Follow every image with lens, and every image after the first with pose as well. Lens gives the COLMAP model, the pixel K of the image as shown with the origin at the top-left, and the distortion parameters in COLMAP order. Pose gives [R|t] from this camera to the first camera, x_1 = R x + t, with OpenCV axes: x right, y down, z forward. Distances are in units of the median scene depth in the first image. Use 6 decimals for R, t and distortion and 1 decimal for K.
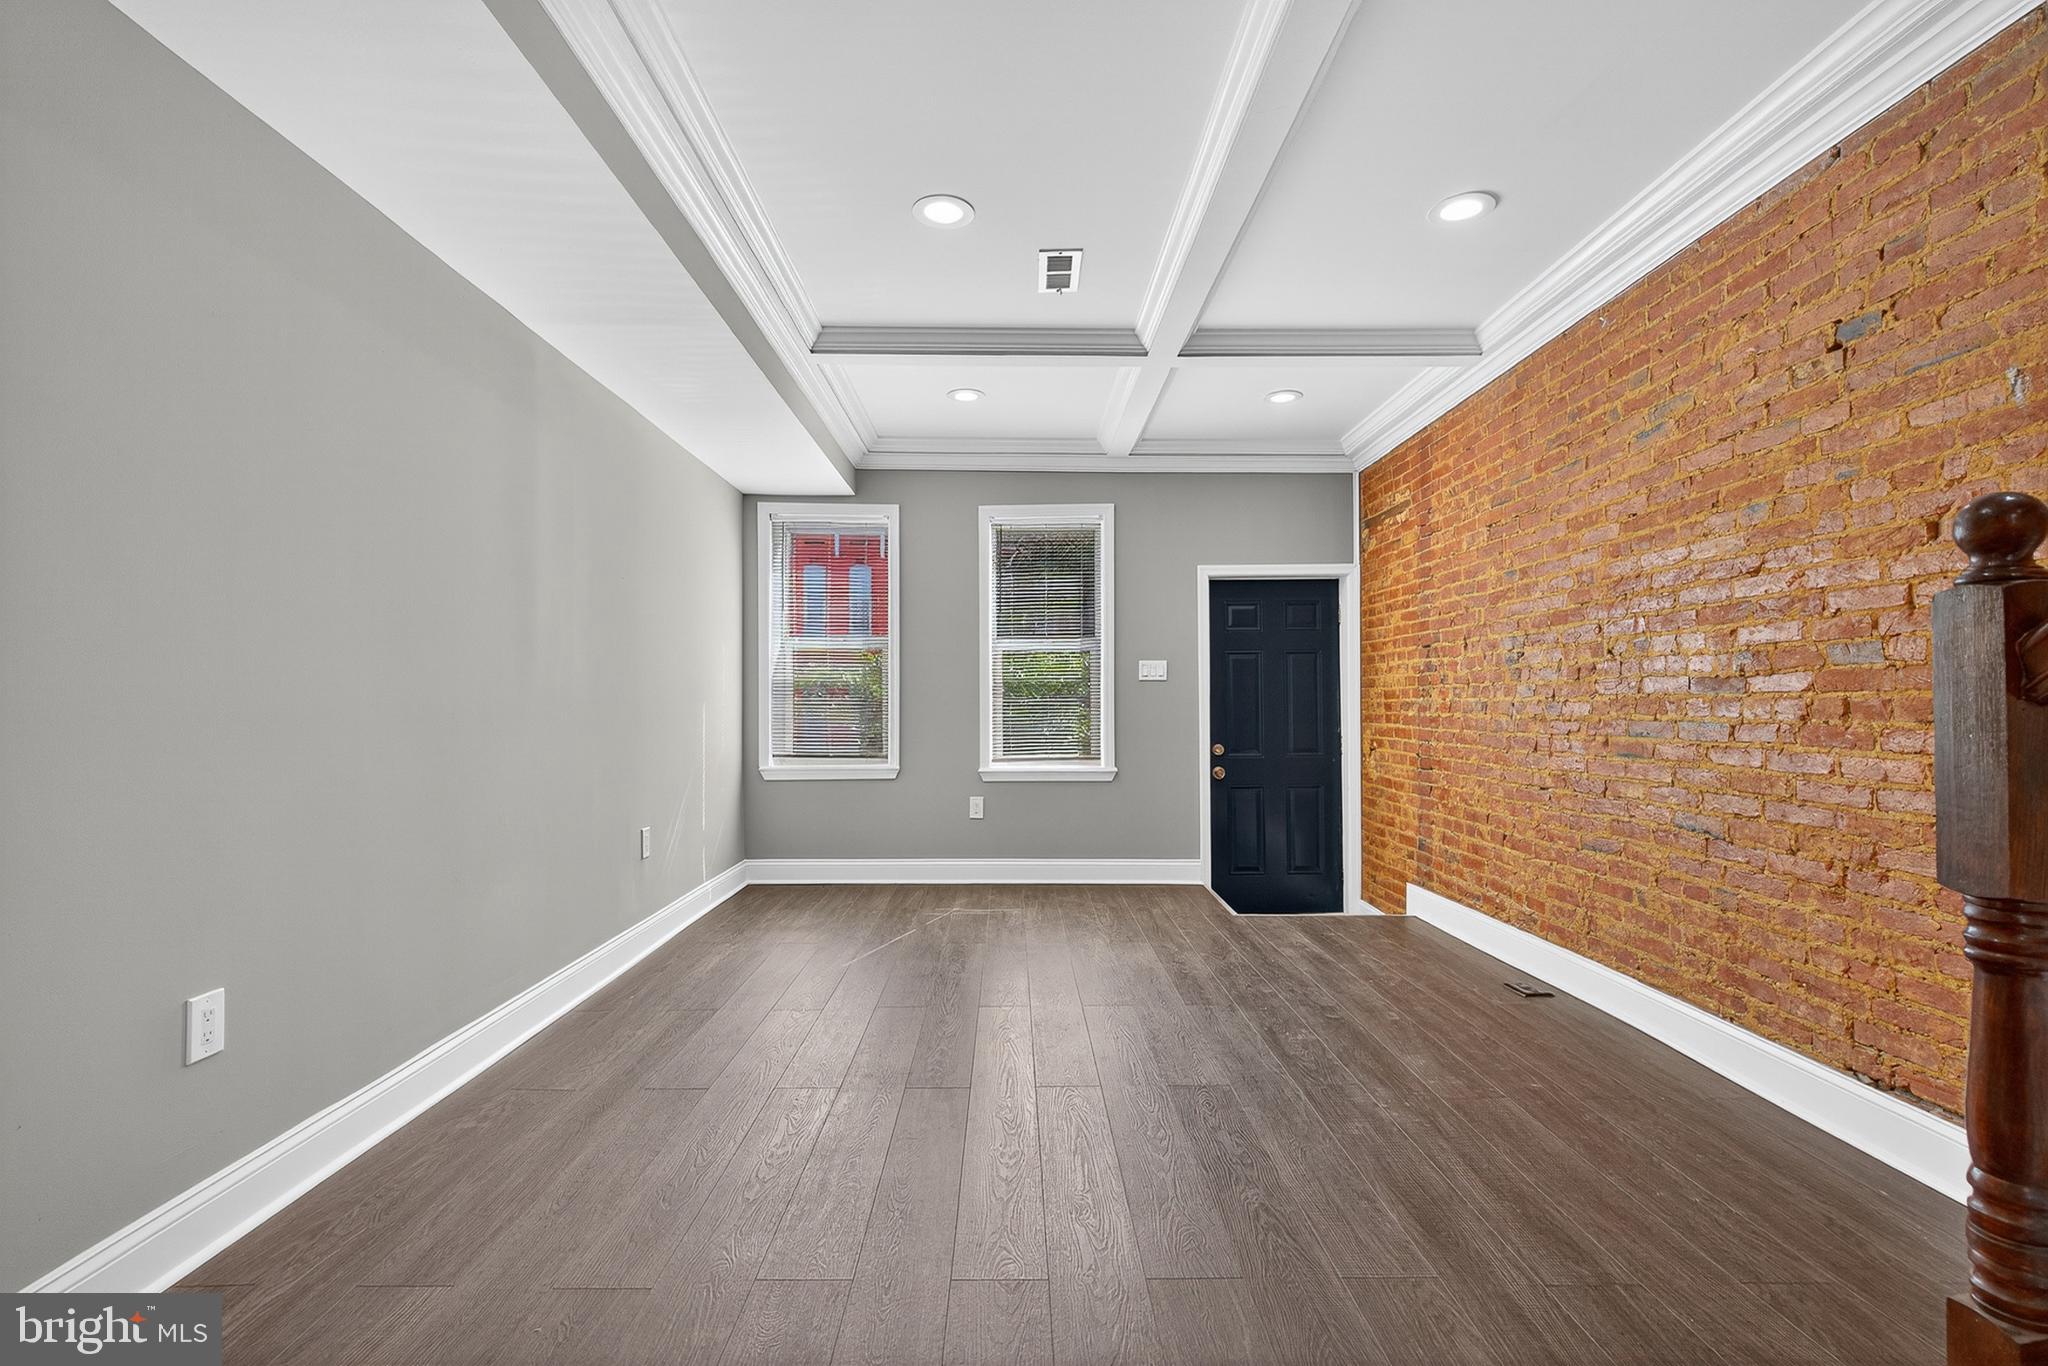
lens RADIAL K [[922.4, 0, 1008.4], [0, 922.4, 685.0], [0, 0, 1]] dist [0.011499, 0.000129]
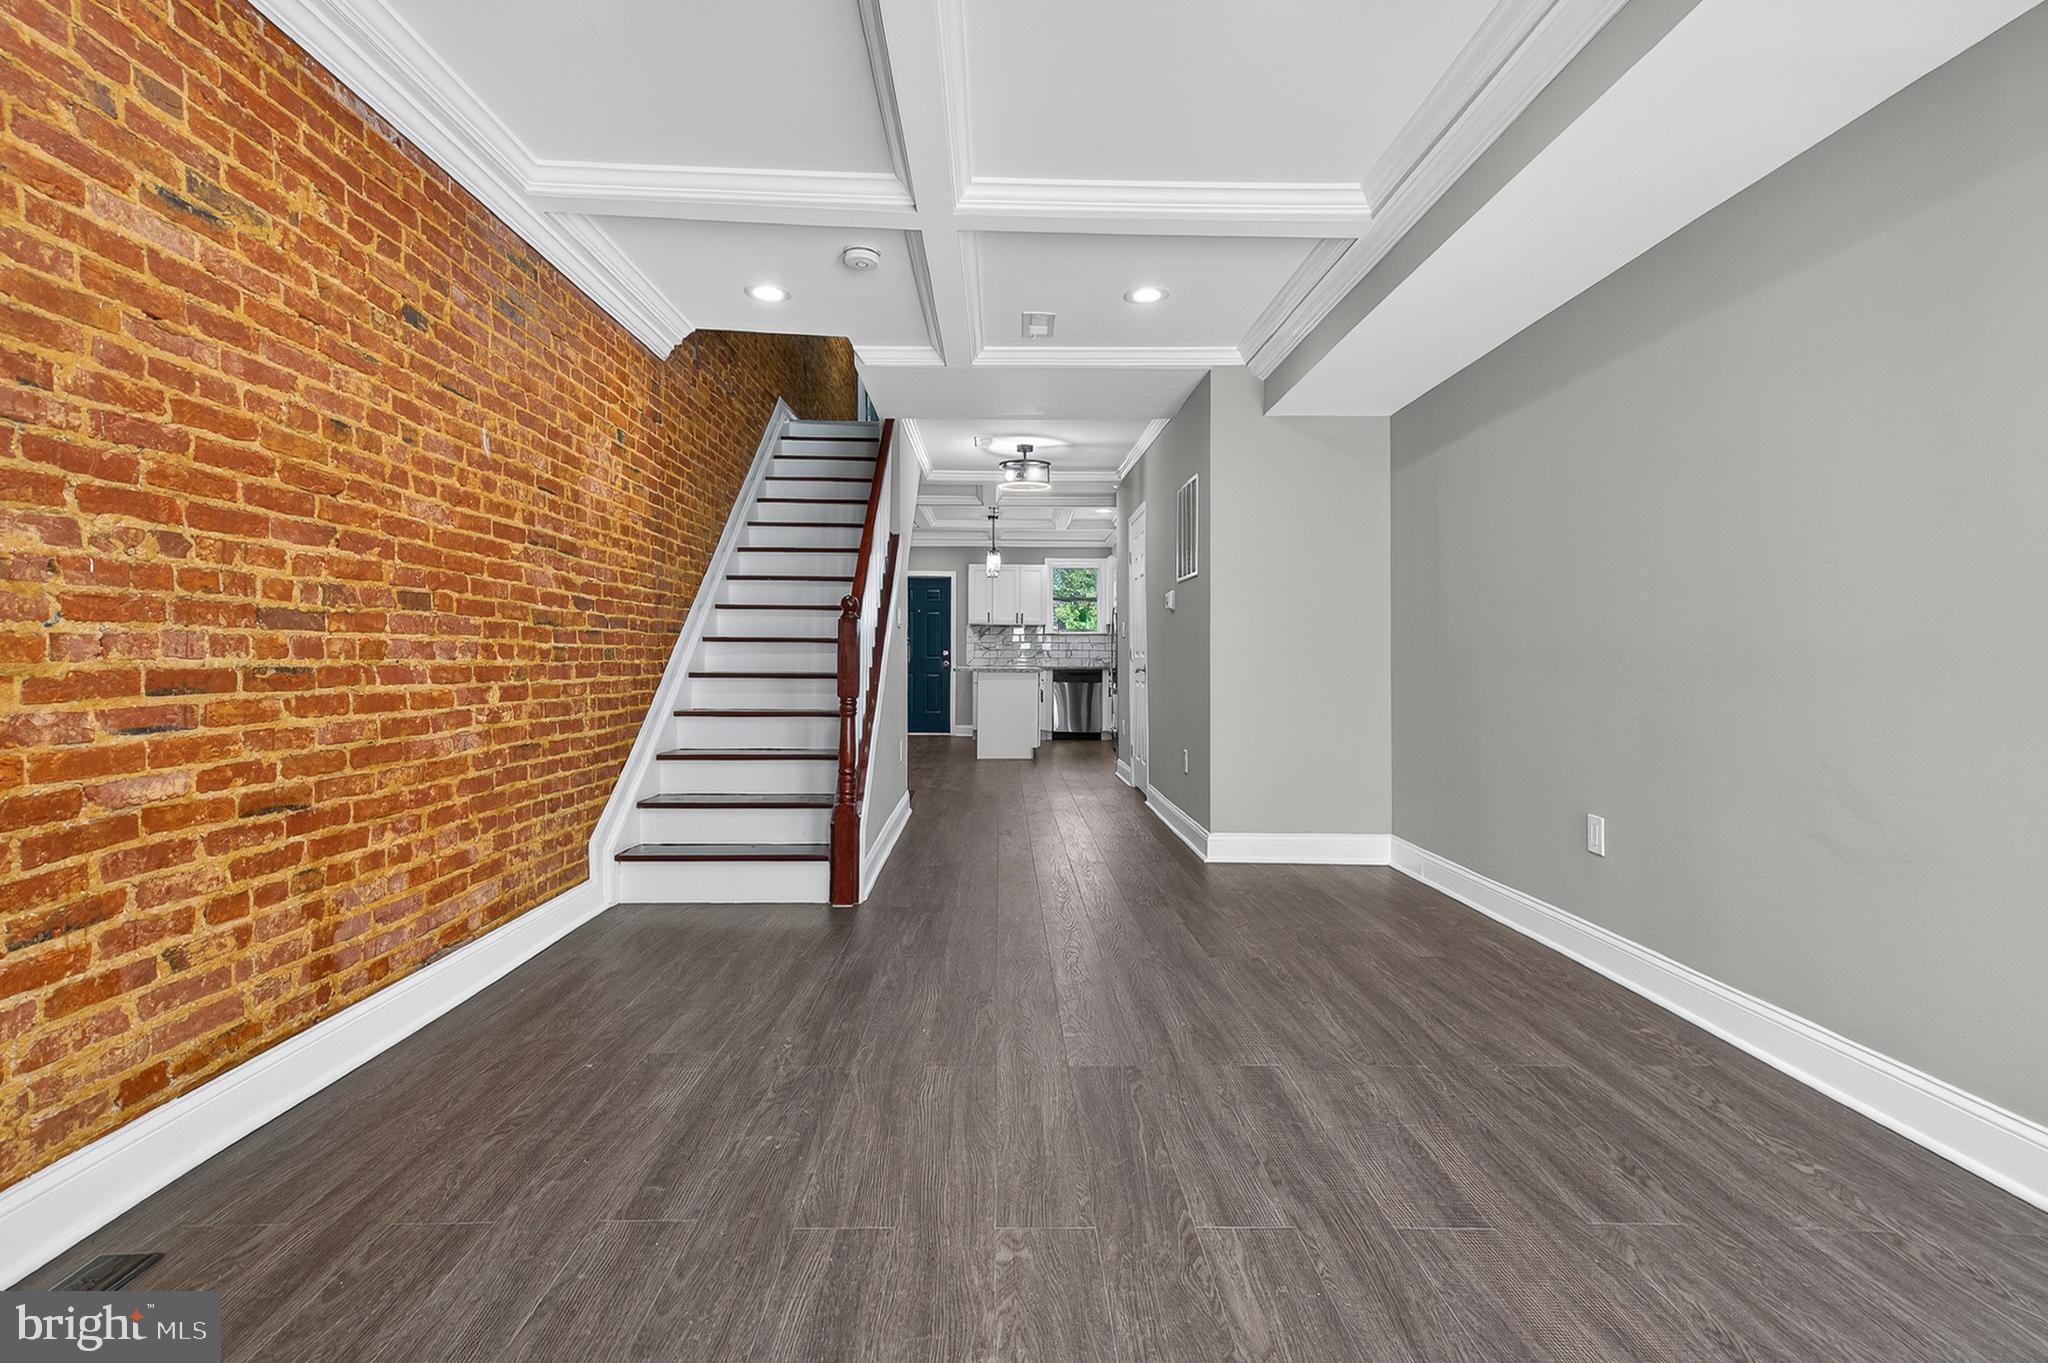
lens RADIAL K [[947.1, 0, 1023.7], [0, 947.1, 649.4], [0, 0, 1]] dist [0.038966, 0.000051]
pose [[-0.999680, -0.001306, -0.025259, 0.158106], [-0.000645, 0.999657, -0.026180, 0.047282], [0.025284, -0.026155, -0.999338, 1.831183]]
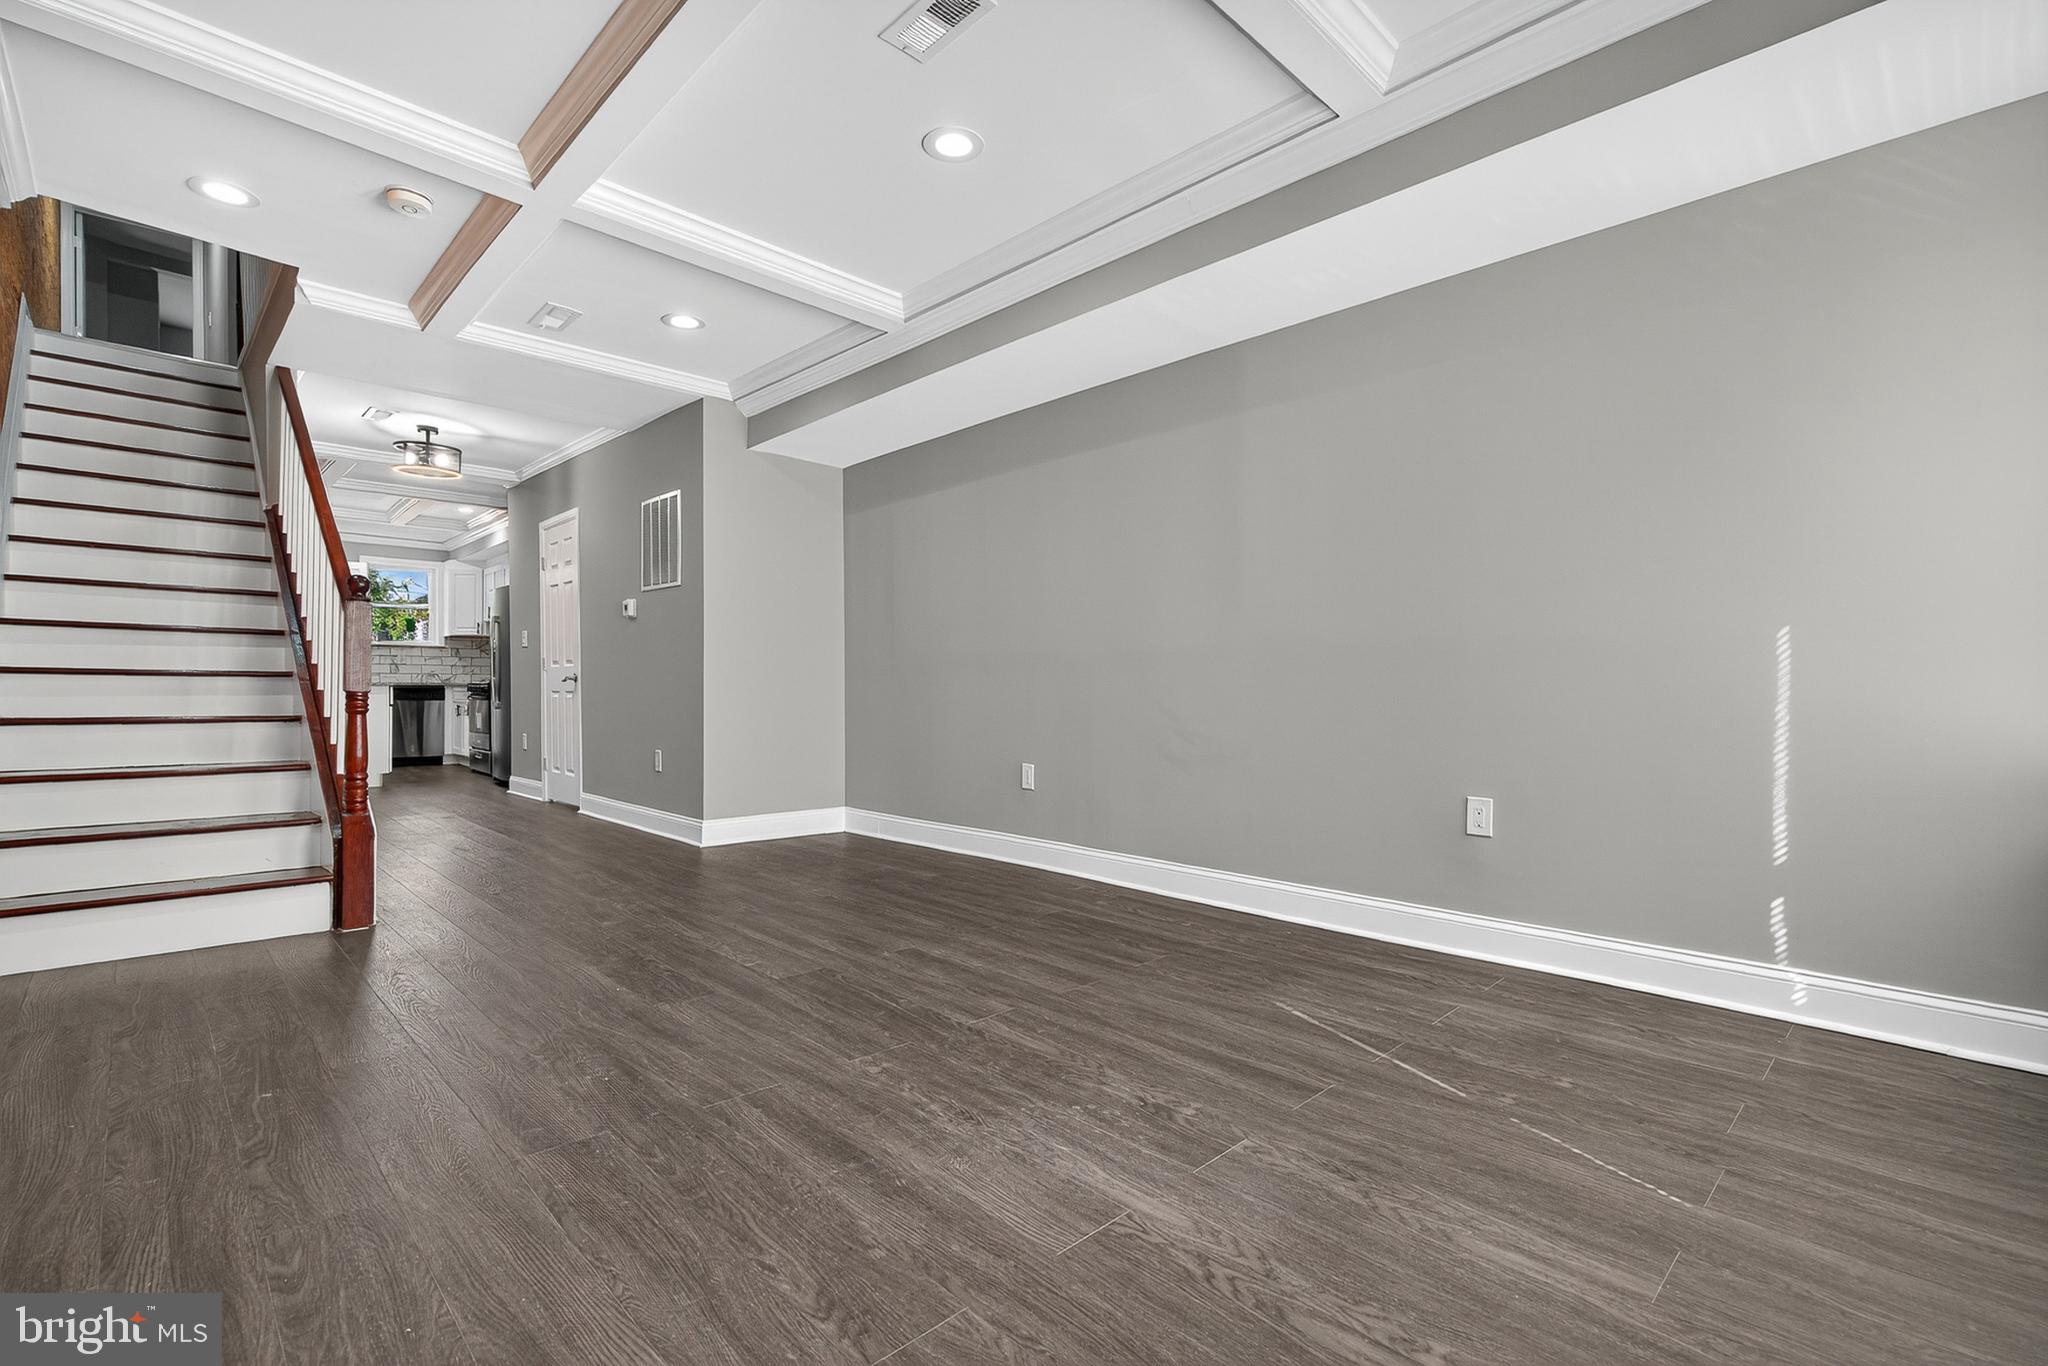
lens RADIAL K [[922.4, 0, 1008.4], [0, 922.4, 685.0], [0, 0, 1]] dist [0.011499, 0.000129]
pose [[-0.726949, -0.001186, -0.686691, 0.609423], [0.011041, 0.999849, -0.013415, 0.098460], [0.686603, -0.017334, -0.726826, 1.868752]]
